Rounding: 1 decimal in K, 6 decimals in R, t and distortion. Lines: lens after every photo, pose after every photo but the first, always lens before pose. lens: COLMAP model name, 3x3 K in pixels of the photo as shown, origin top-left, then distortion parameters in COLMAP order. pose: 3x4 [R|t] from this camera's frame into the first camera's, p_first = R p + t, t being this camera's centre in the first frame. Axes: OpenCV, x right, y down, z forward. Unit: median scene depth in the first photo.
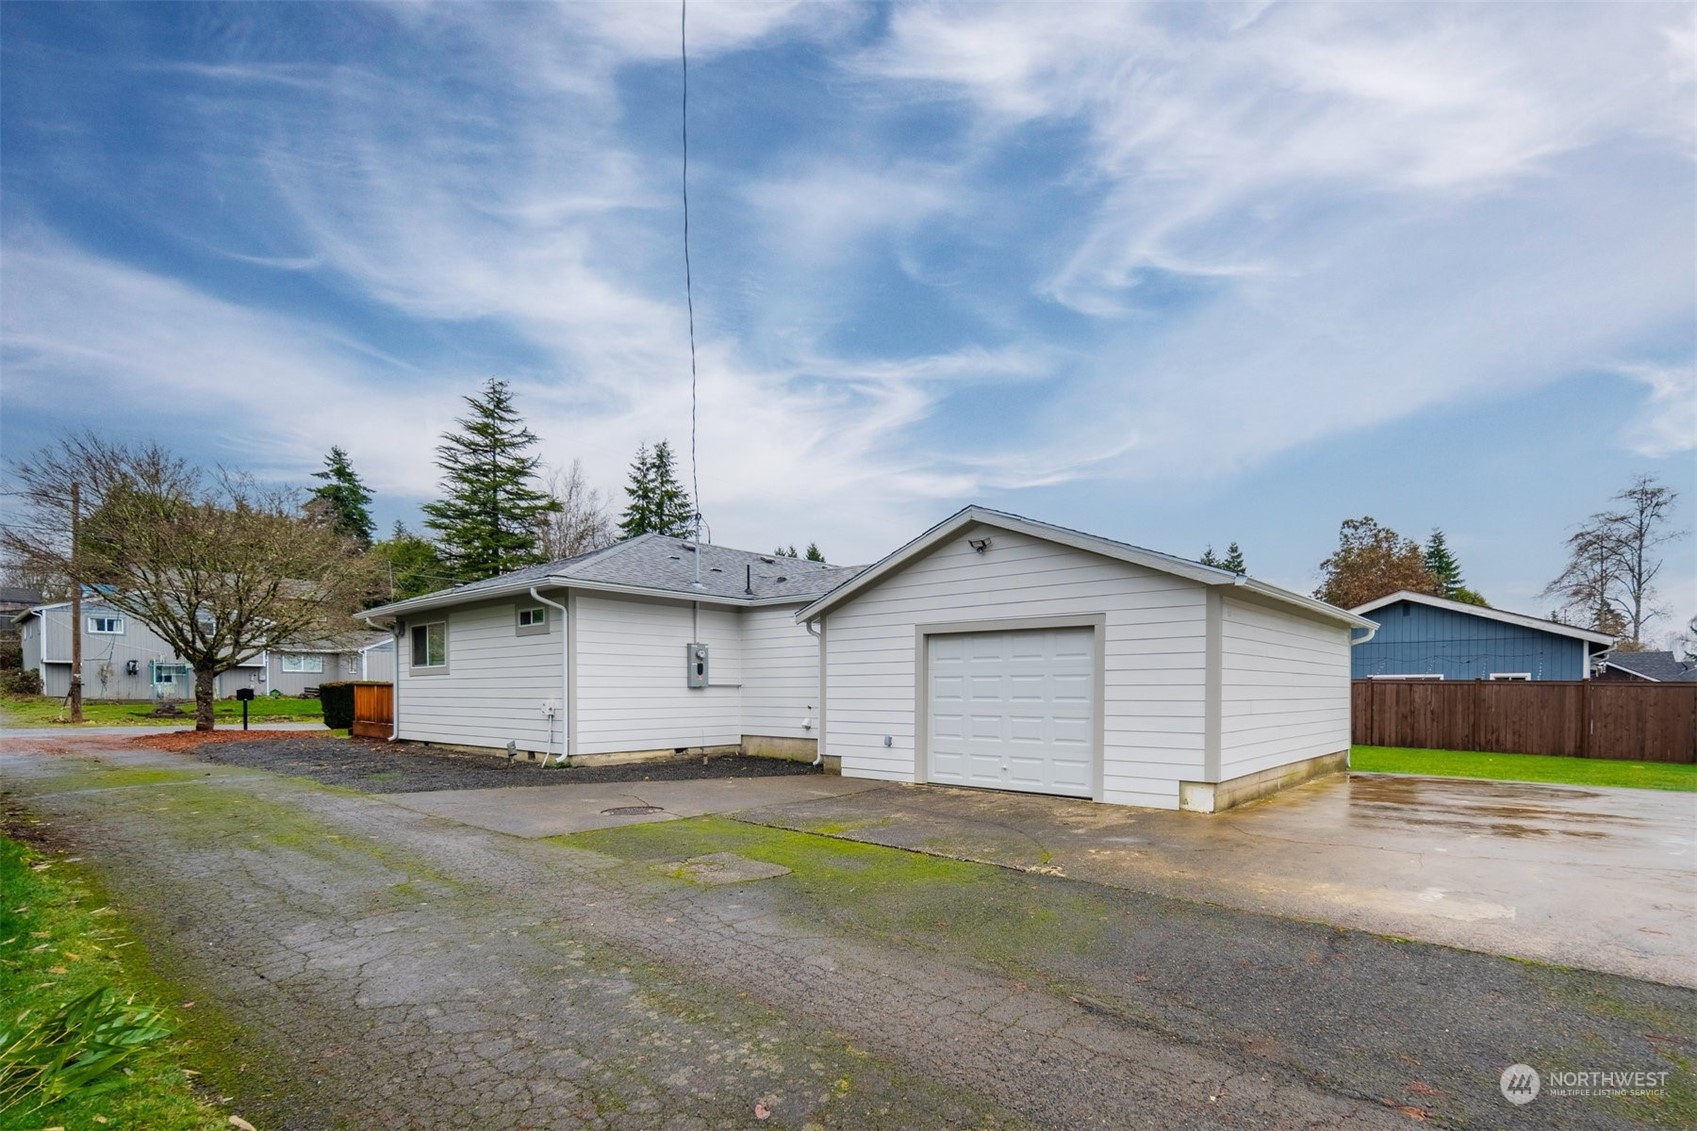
lens RADIAL K [[798.7, 0, 926.4], [0, 798.7, 706.0], [0, 0, 1]] dist [0.002224, -0.000080]
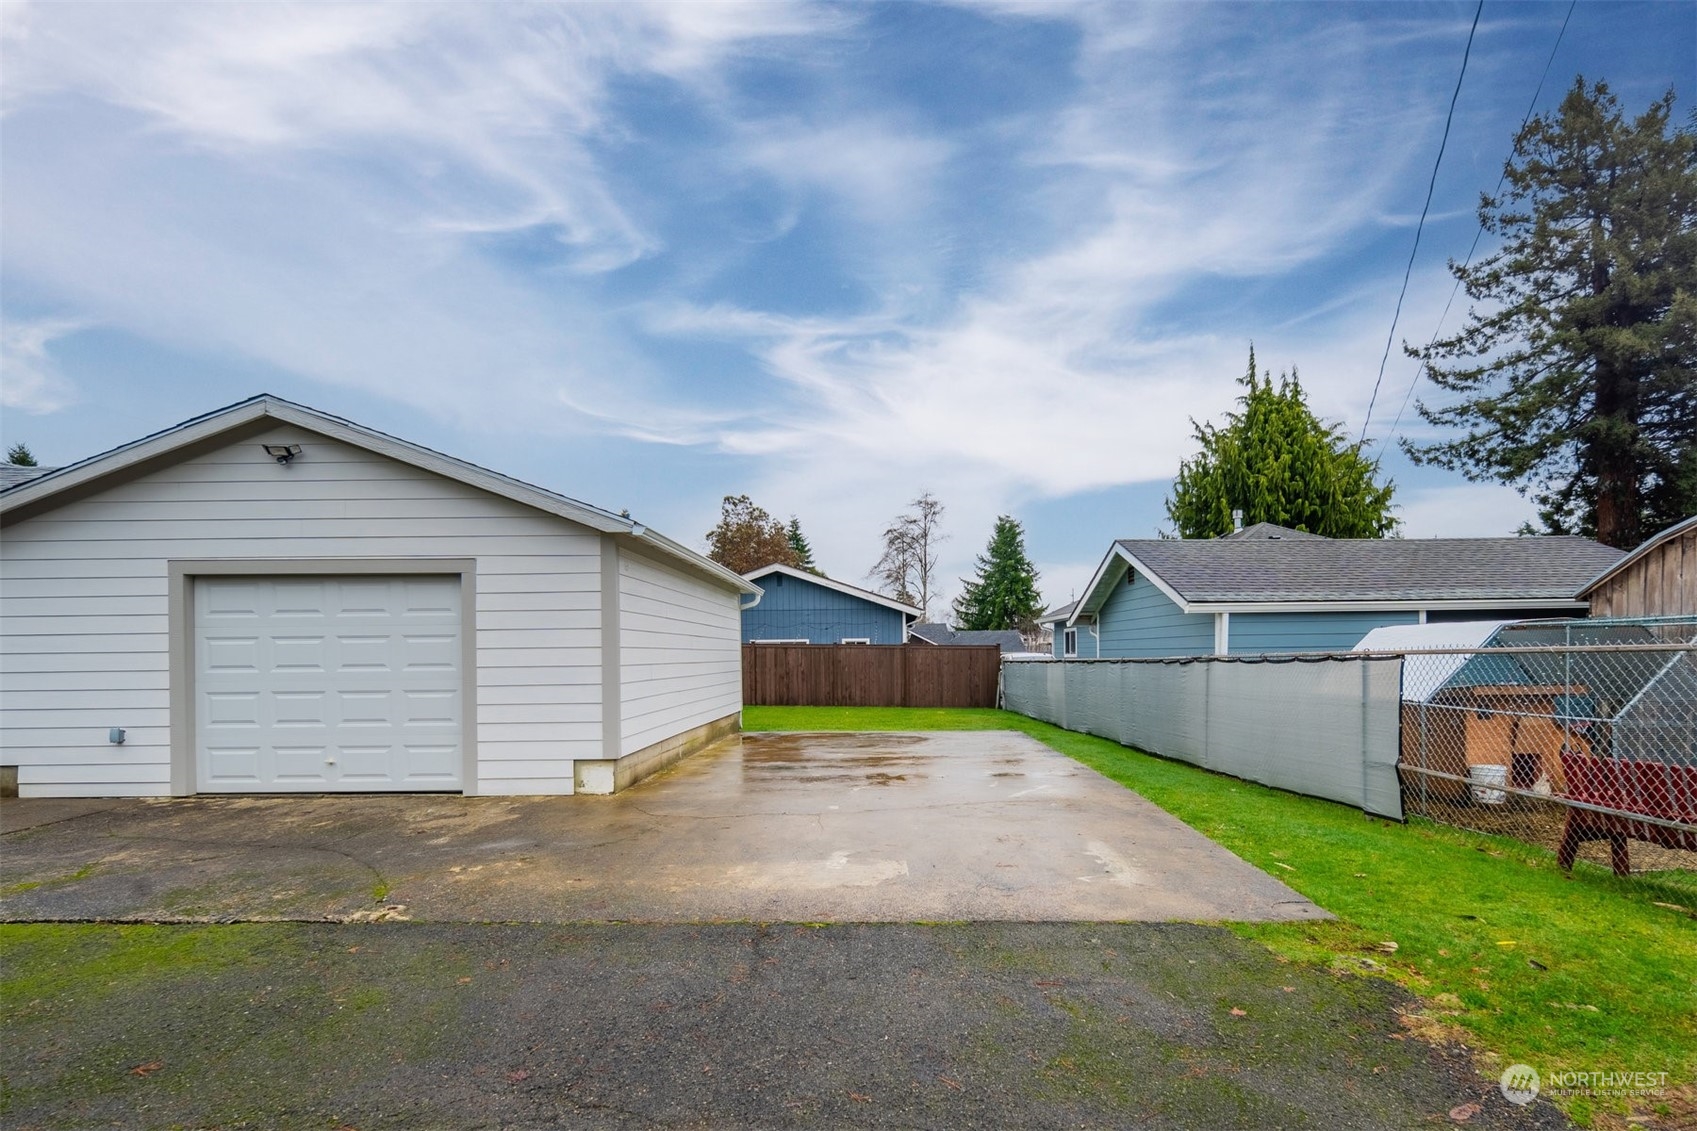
lens RADIAL K [[774.6, 0, 850.6], [0, 774.6, 661.5], [0, 0, 1]] dist [0.009724, -0.000257]
pose [[0.796855, -0.013831, 0.604013, 0.045749], [0.022151, 0.999735, -0.006331, 0.000275], [-0.603765, 0.018424, 0.796949, 0.136314]]
